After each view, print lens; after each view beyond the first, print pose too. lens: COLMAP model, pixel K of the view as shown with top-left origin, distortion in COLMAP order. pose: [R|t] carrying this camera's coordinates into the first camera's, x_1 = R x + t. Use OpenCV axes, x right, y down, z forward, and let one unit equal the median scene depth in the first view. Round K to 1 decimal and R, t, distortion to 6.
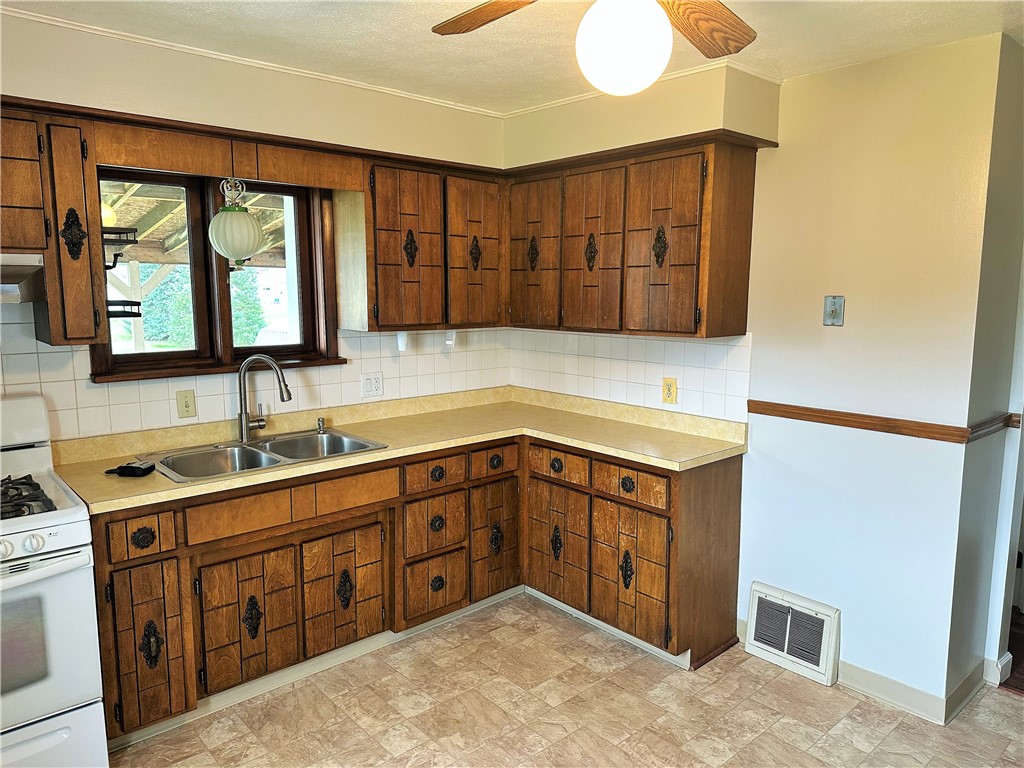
lens RADIAL K [[722.0, 0, 515.1], [0, 722.0, 382.2], [0, 0, 1]] dist [0.058206, -0.042651]
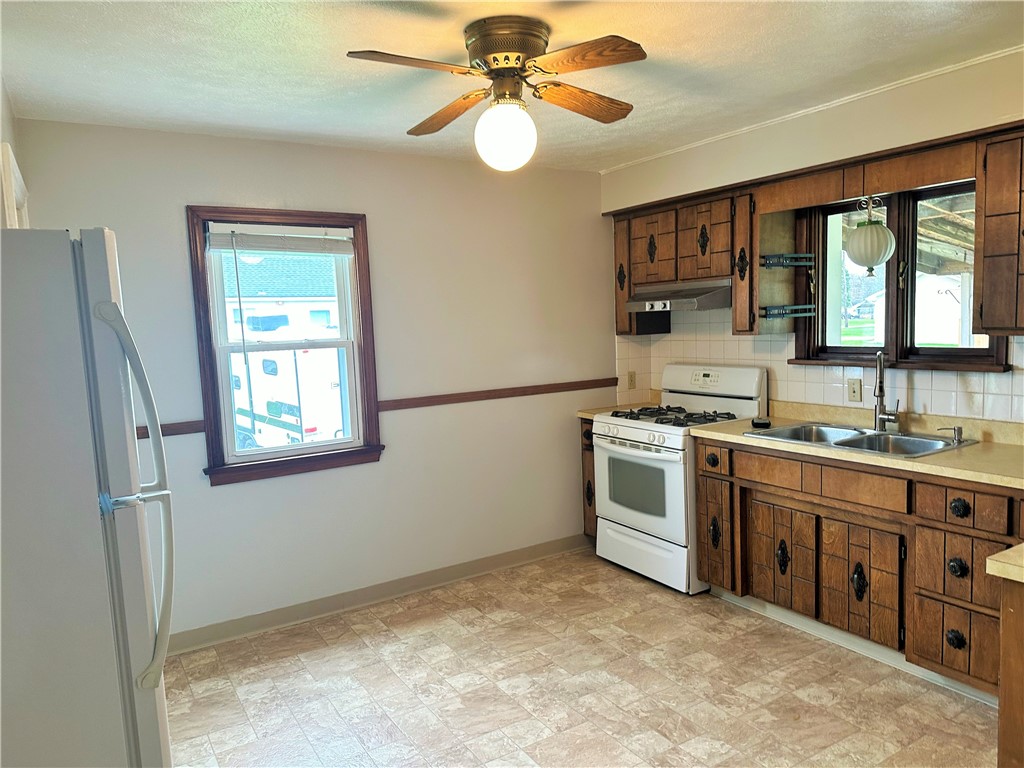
lens RADIAL K [[722.0, 0, 515.1], [0, 722.0, 382.2], [0, 0, 1]] dist [0.058206, -0.042651]
pose [[-0.155804, 0.095871, -0.983125, 0.864665], [-0.097091, 0.988973, 0.111828, -0.066339], [0.983005, 0.112876, -0.144777, 0.657701]]
